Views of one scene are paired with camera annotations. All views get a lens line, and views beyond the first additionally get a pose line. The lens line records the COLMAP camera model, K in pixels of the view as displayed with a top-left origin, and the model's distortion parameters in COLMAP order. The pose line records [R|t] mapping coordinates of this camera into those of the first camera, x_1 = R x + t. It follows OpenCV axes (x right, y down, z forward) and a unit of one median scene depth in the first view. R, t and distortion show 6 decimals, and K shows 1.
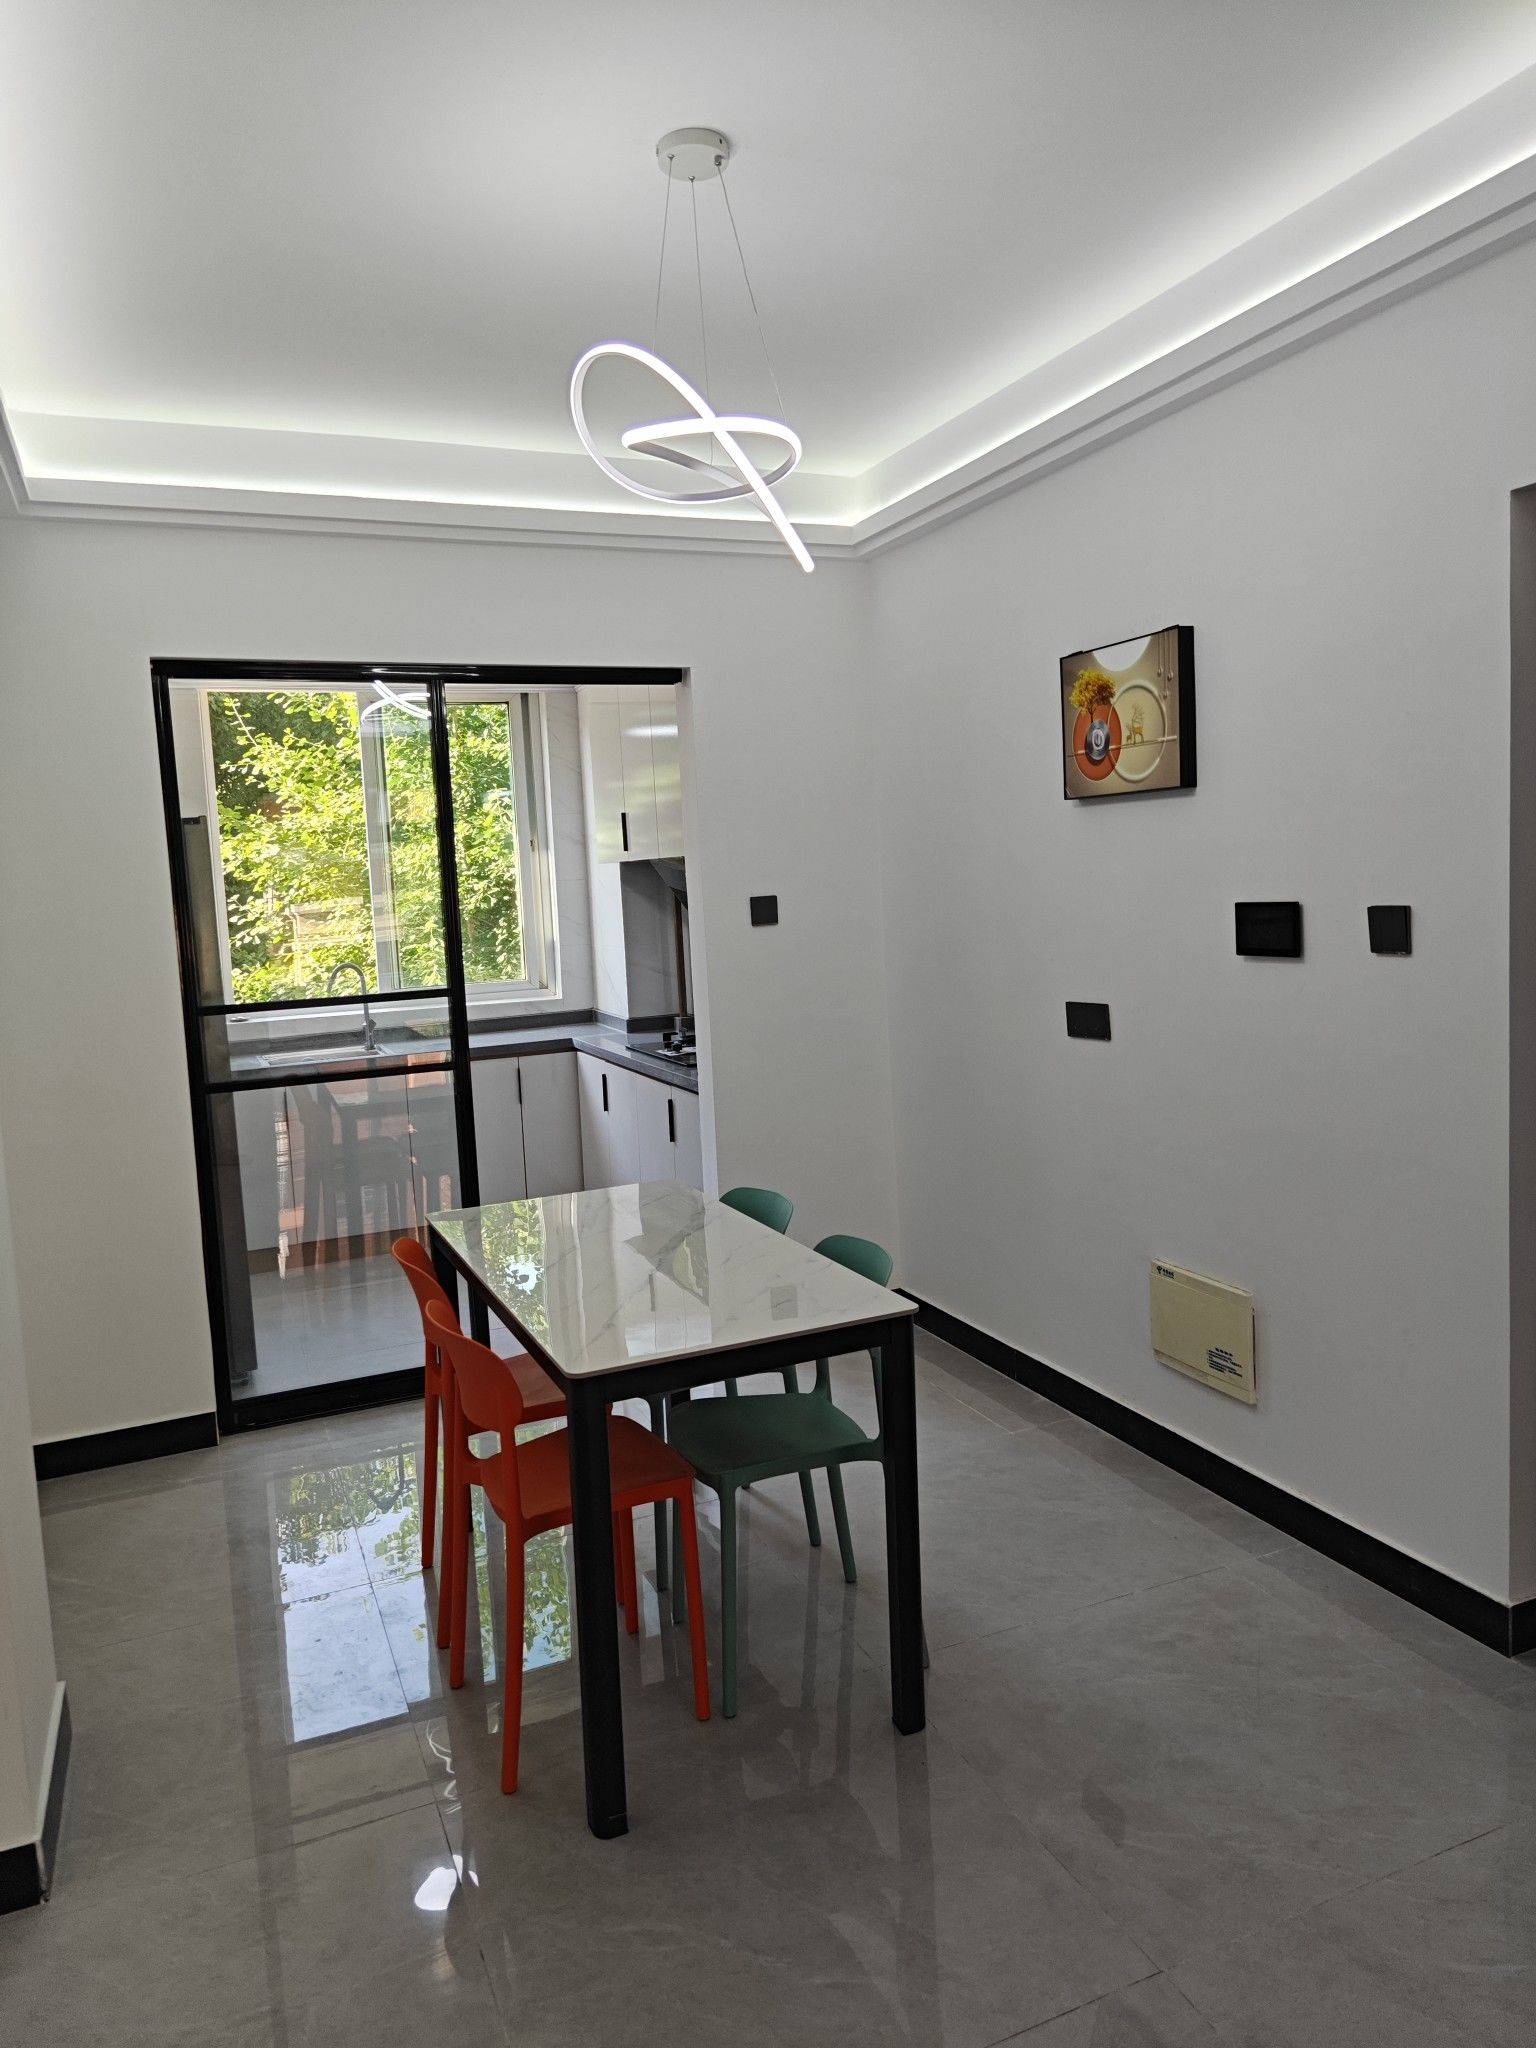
lens RADIAL K [[1339.5, 0, 771.9], [0, 1339.5, 1019.5], [0, 0, 1]] dist [0.002737, 0.000111]
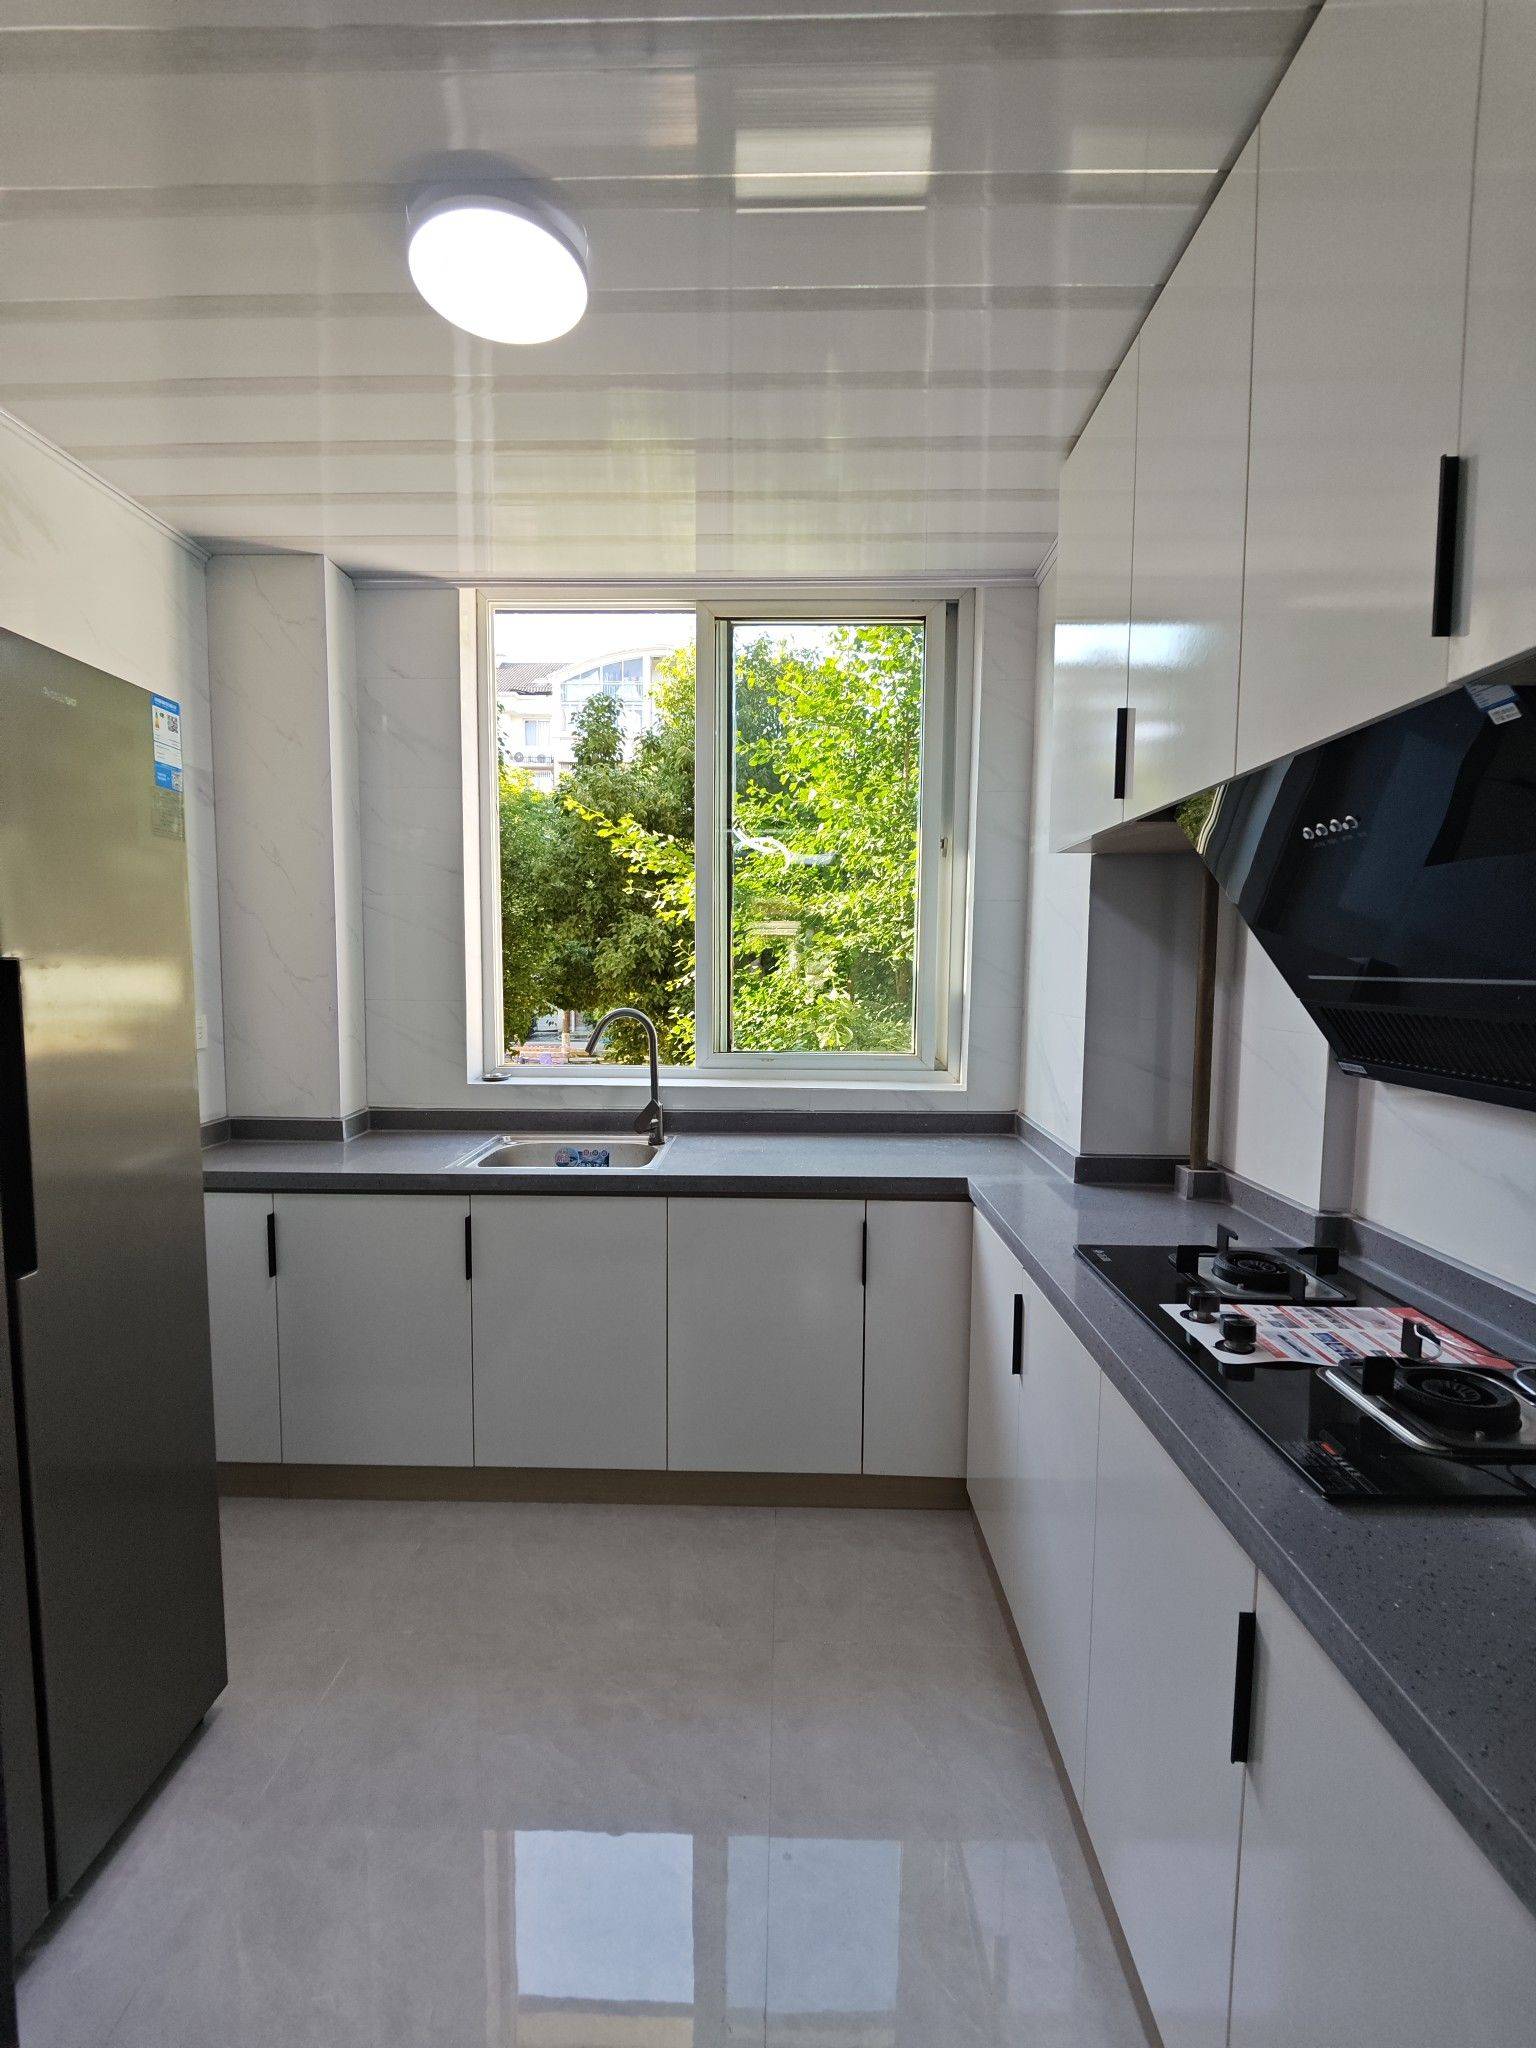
lens RADIAL K [[887.3, 0, 772.9], [0, 887.3, 1029.1], [0, 0, 1]] dist [0.000903, -0.000327]
pose [[0.912011, 0.085135, -0.401233, -0.080817], [-0.094445, 0.995524, -0.003442, -0.035764], [0.399144, 0.041033, 0.915970, 0.623906]]
